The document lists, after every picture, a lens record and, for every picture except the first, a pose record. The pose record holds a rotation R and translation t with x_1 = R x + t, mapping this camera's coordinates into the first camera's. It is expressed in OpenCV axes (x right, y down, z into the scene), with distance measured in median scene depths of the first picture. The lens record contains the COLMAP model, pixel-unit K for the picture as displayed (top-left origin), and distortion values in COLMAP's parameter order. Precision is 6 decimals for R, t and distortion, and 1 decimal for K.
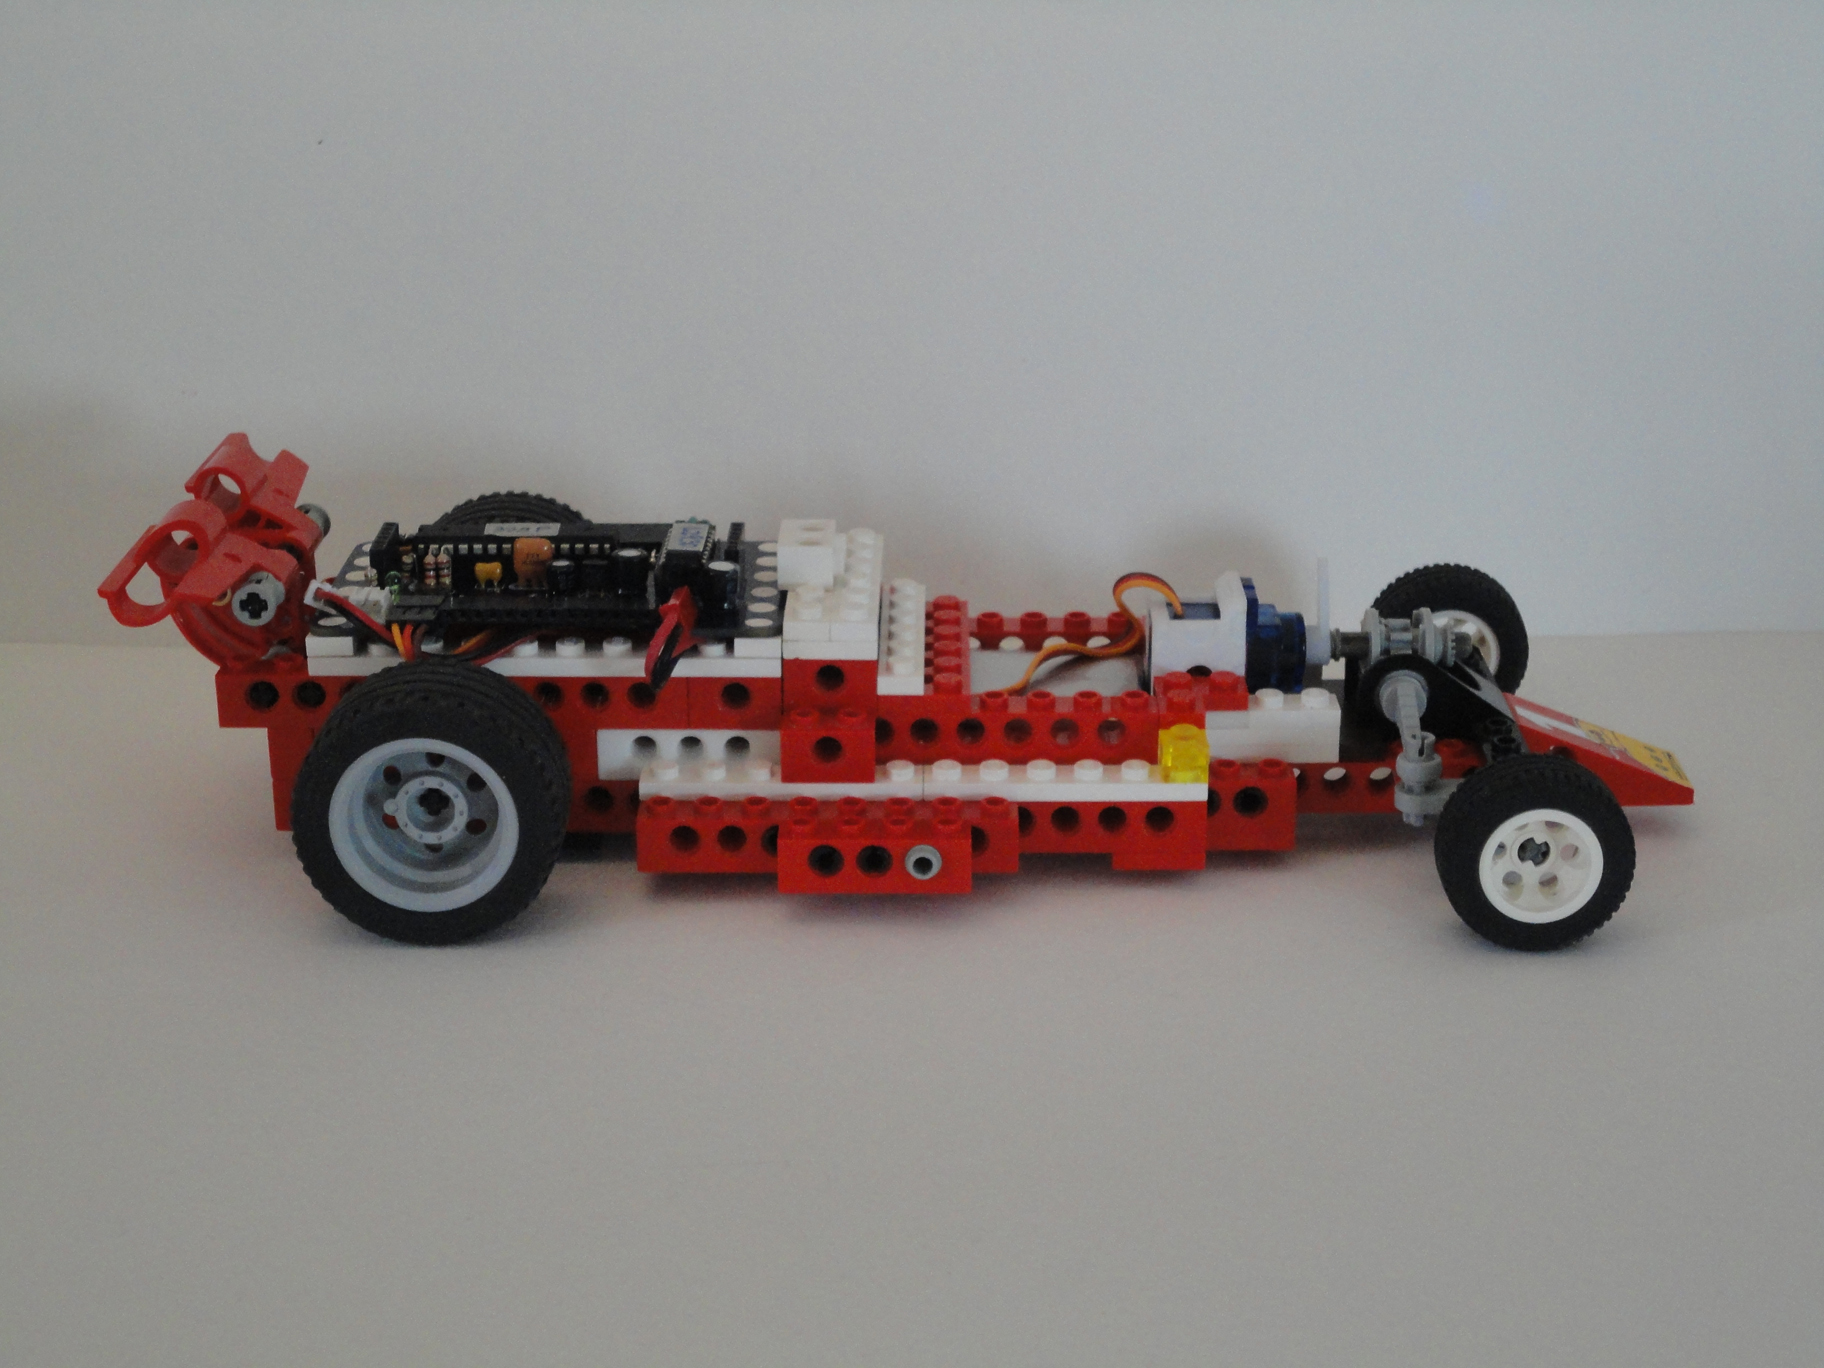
lens RADIAL K [[2848.2, 0, 912.0], [0, 2848.2, 684.0], [0, 0, 1]] dist [0.031369, -0.004074]
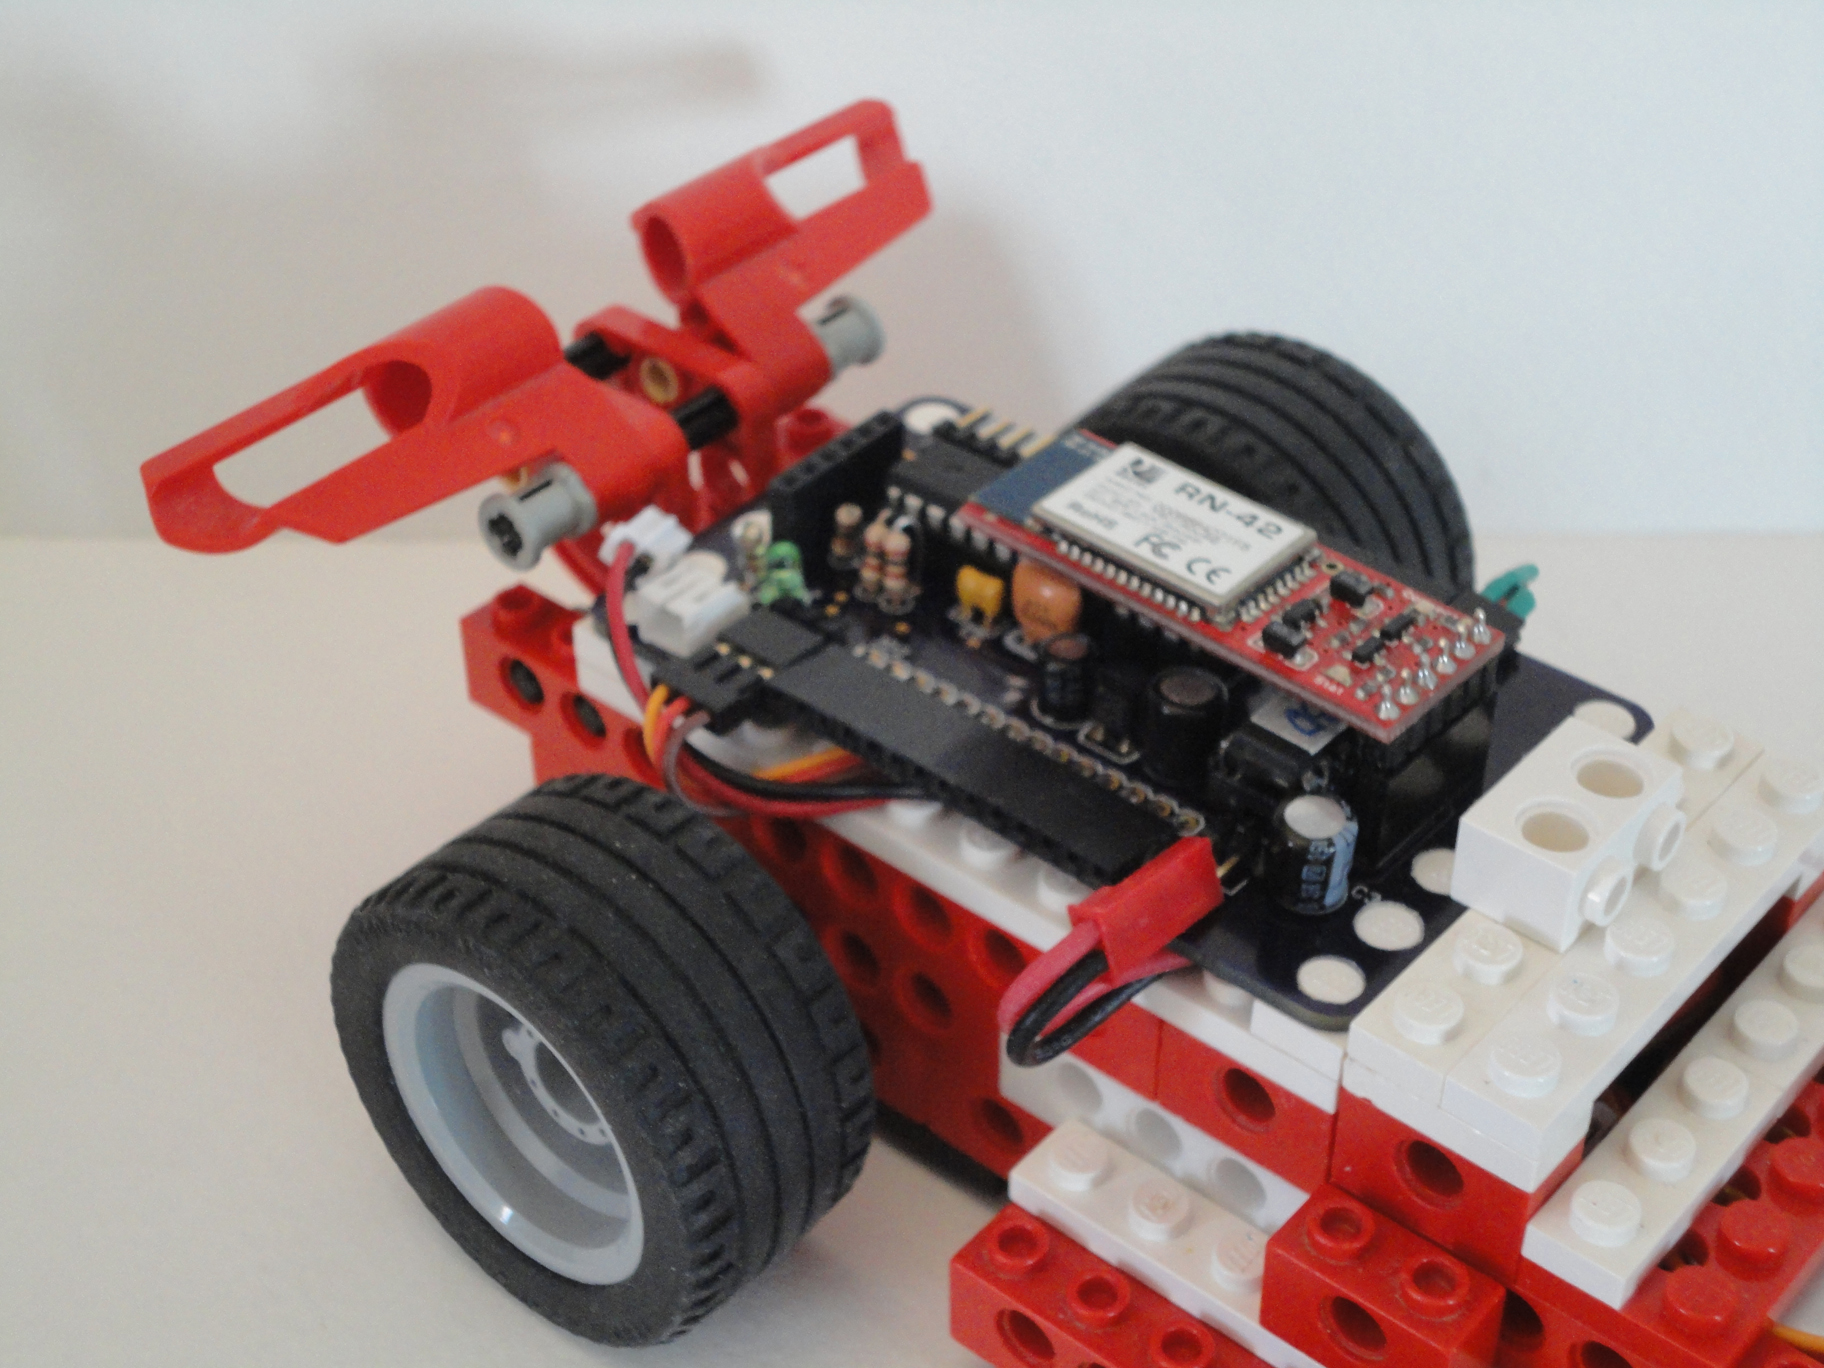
lens RADIAL K [[2848.2, 0, 912.0], [0, 2848.2, 684.0], [0, 0, 1]] dist [0.031369, -0.004074]
pose [[0.772996, 0.386868, -0.502802, 0.098555], [-0.228162, 0.909048, 0.348674, -0.200396], [0.591962, -0.154803, 0.790959, 0.624359]]
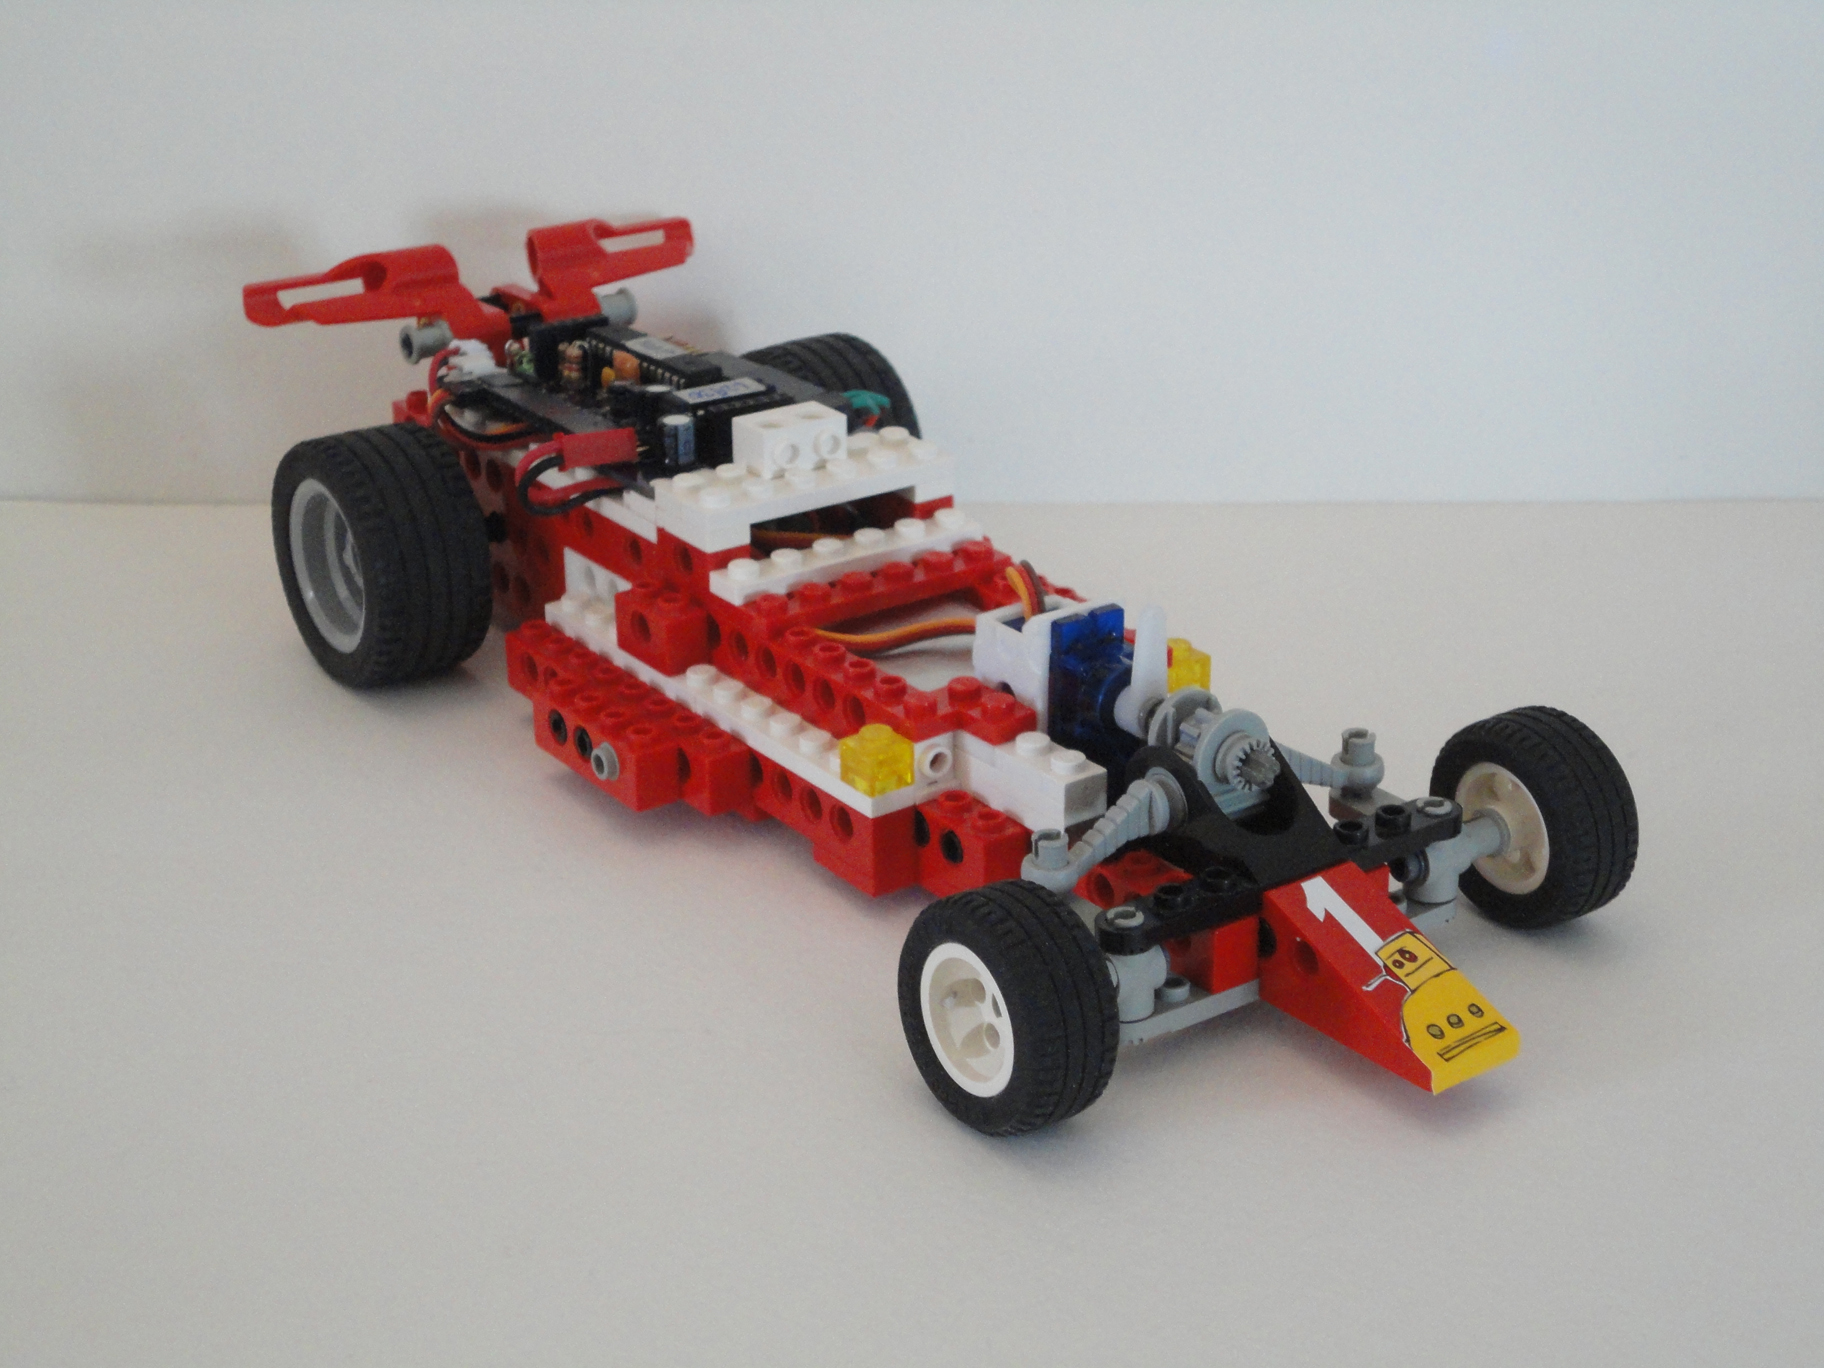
lens RADIAL K [[2848.2, 0, 912.0], [0, 2848.2, 684.0], [0, 0, 1]] dist [0.031369, -0.004074]
pose [[0.598724, 0.313469, -0.737066, 0.720970], [-0.291863, 0.942349, 0.163692, -0.138788], [0.745886, 0.117116, 0.655697, 0.444435]]
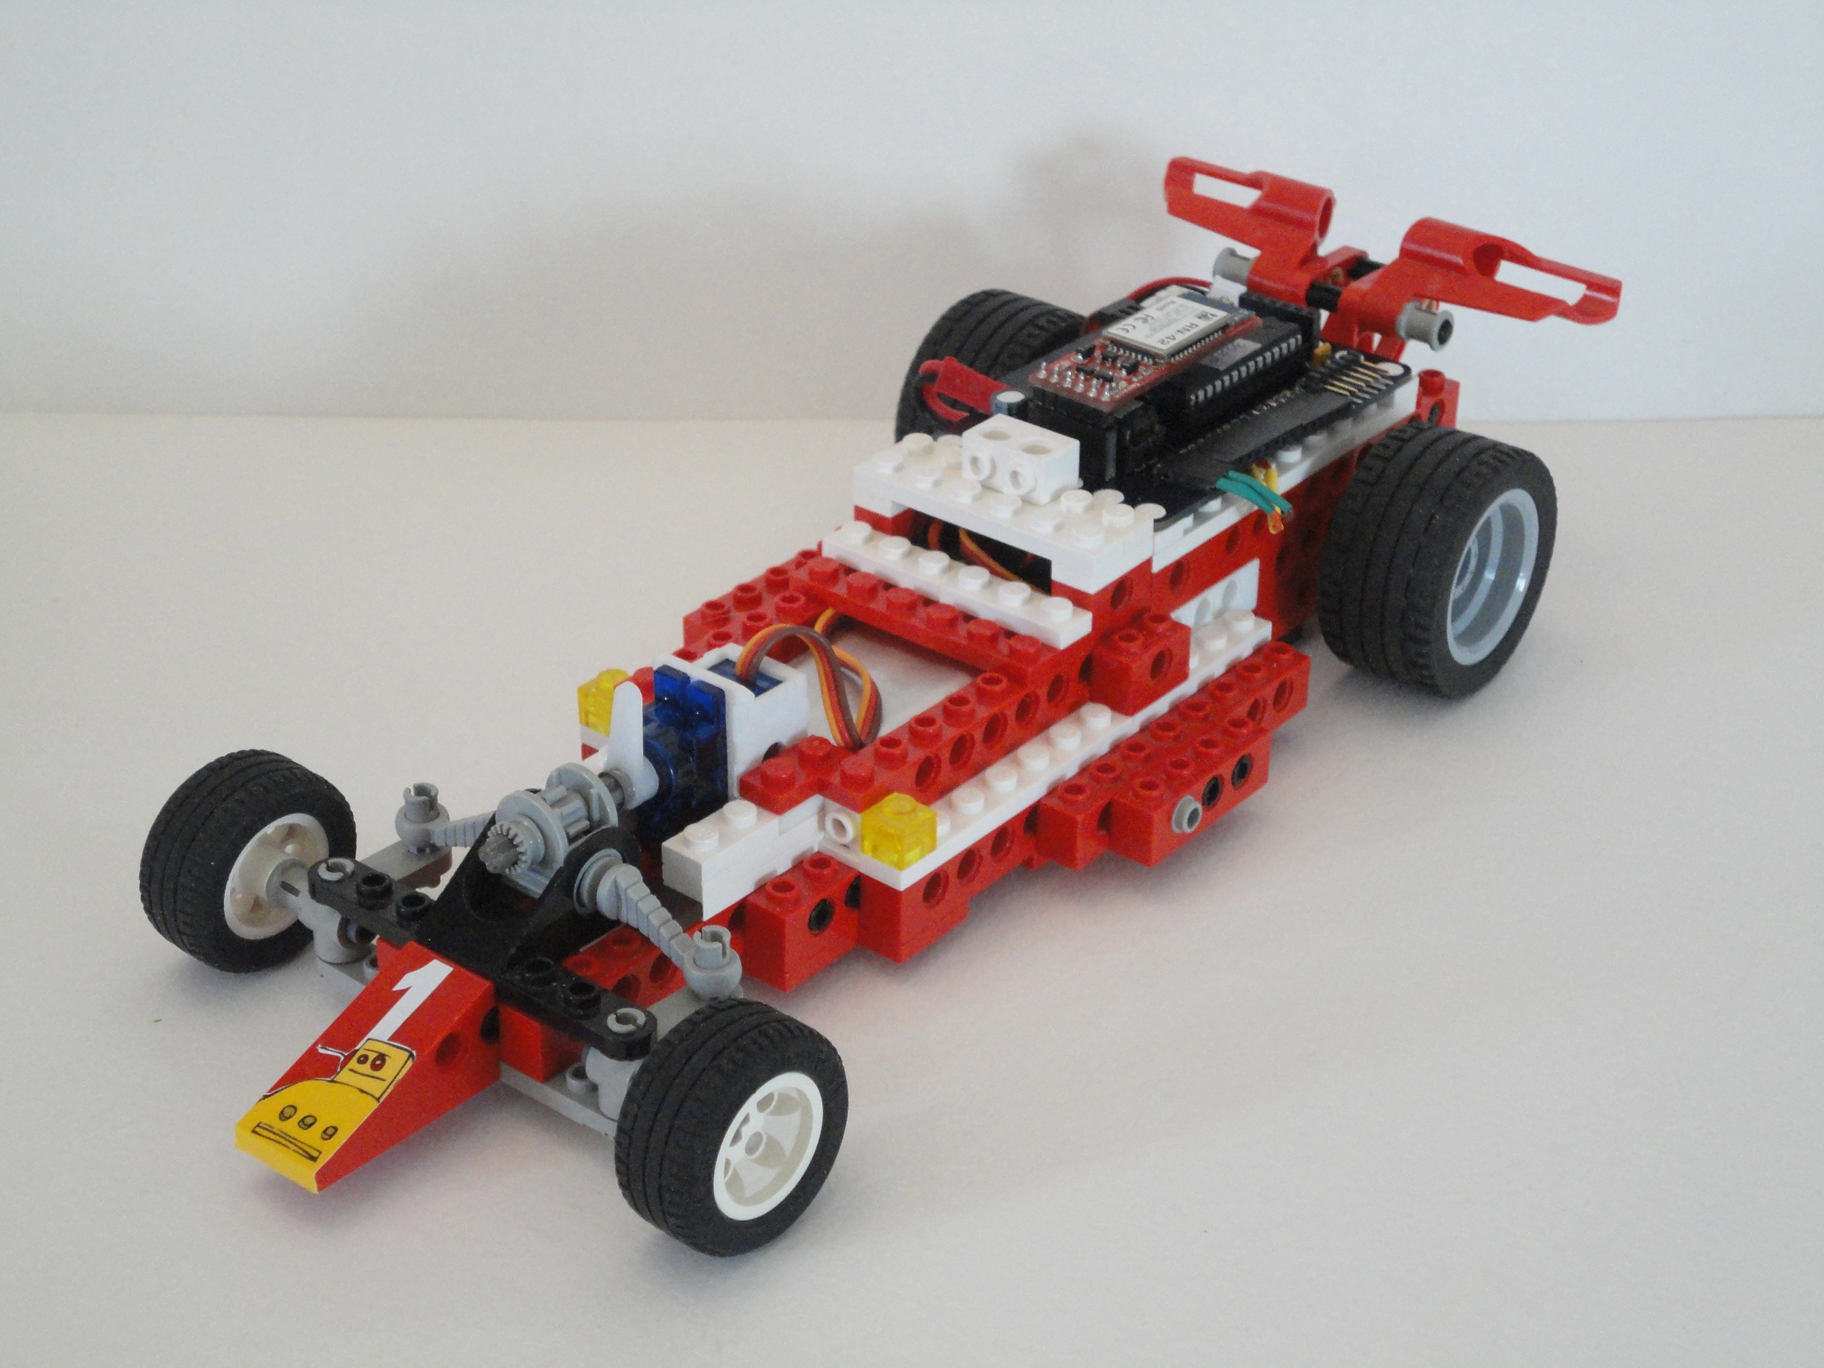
lens RADIAL K [[2880.4, 0, 912.0], [0, 2880.4, 684.0], [0, 0, 1]] dist [0.028041, 0.066876]
pose [[-0.619512, 0.393715, -0.679112, 0.655829], [-0.289106, 0.689879, 0.663690, -0.613723], [0.729810, 0.607500, -0.313563, 1.348534]]
